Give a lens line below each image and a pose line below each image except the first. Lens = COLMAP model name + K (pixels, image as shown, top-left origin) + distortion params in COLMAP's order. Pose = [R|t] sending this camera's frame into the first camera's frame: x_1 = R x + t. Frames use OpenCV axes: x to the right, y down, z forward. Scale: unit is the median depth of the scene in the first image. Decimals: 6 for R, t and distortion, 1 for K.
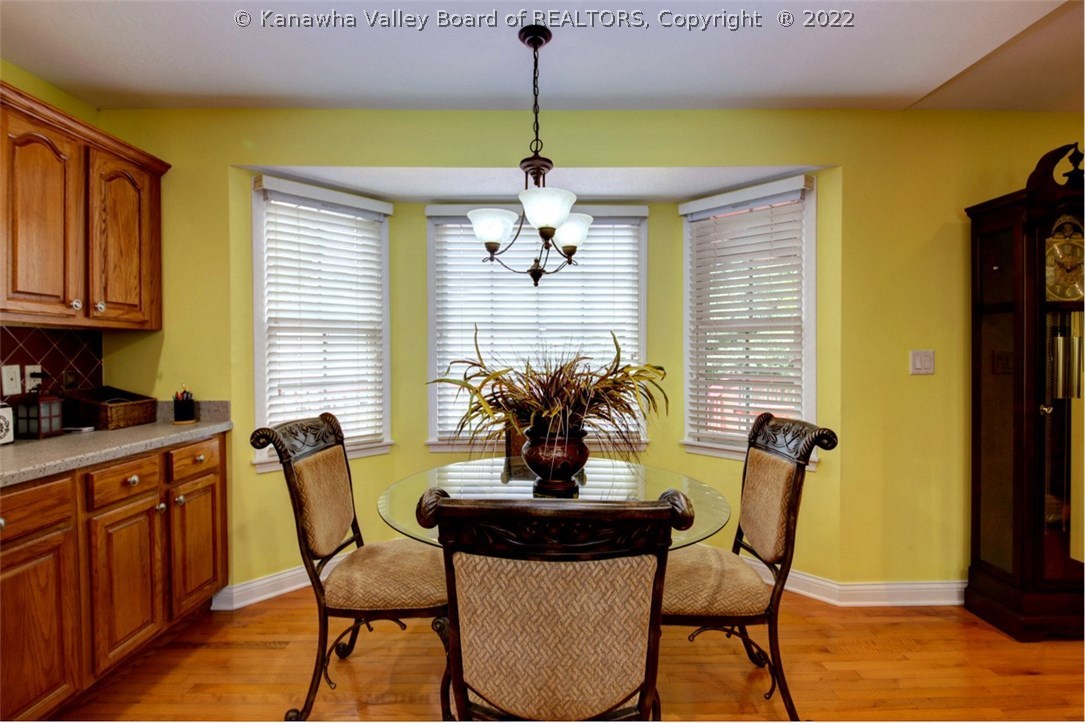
lens RADIAL K [[523.4, 0, 543.8], [0, 523.4, 354.1], [0, 0, 1]] dist [-0.003308, -0.000908]
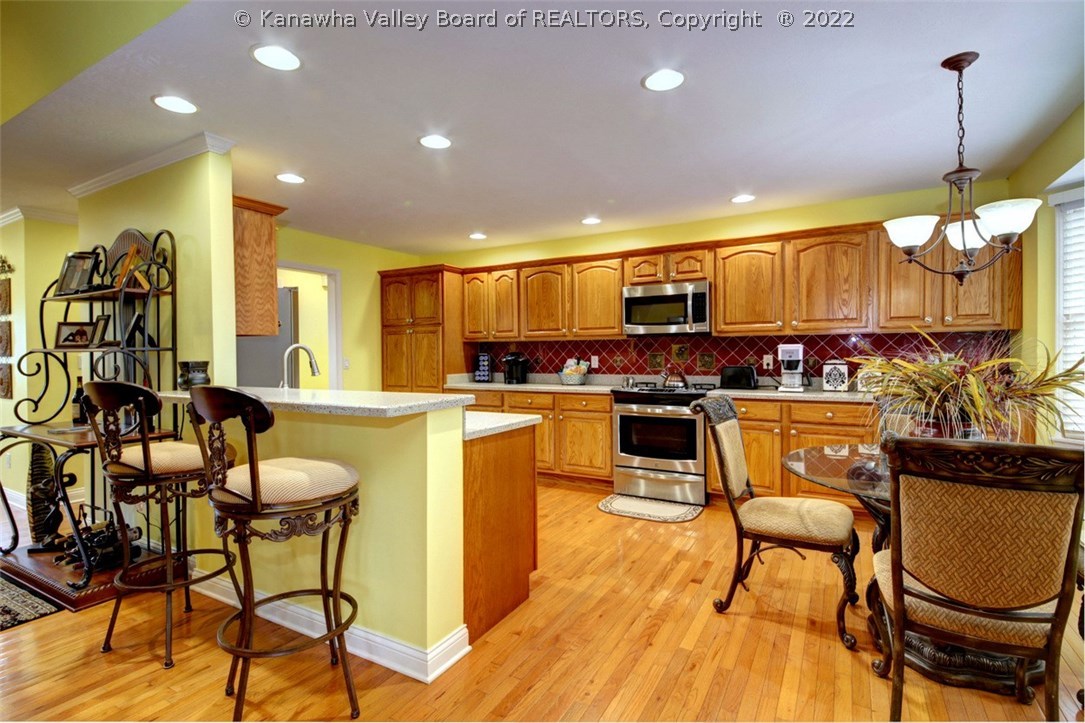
lens RADIAL K [[497.0, 0, 539.2], [0, 497.0, 358.4], [0, 0, 1]] dist [-0.022697, -0.000157]
pose [[-0.530336, 0.012269, -0.847699, 1.111880], [-0.000681, 0.999889, 0.014898, 0.011785], [0.847787, 0.008478, -0.530268, 0.689222]]
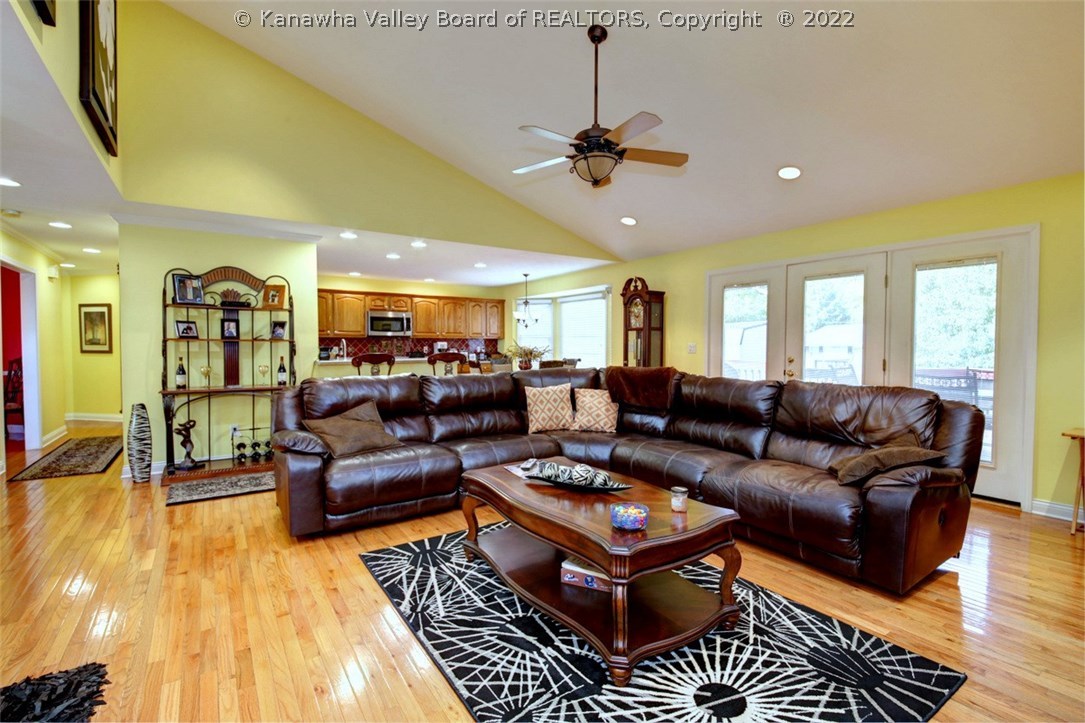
lens RADIAL K [[495.8, 0, 542.5], [0, 495.8, 361.5], [0, 0, 1]] dist [-0.003683, -0.000032]
pose [[0.549328, 0.030635, -0.835045, 3.186966], [-0.007203, 0.999464, 0.031928, 0.011825], [0.835576, -0.011524, 0.549255, -1.088443]]
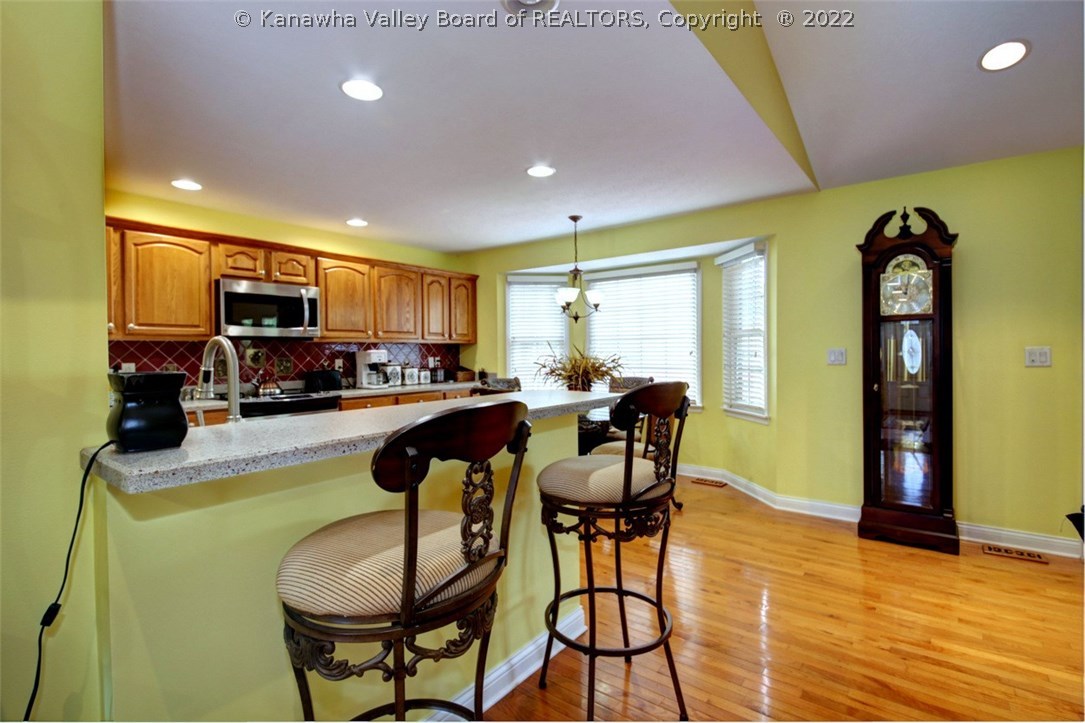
lens RADIAL K [[497.0, 0, 539.2], [0, 497.0, 358.4], [0, 0, 1]] dist [-0.022697, -0.000157]
pose [[0.780805, 0.001929, -0.624772, 1.068832], [0.001727, 0.999985, 0.005245, 0.012825], [0.624773, -0.005174, 0.780789, -0.712660]]
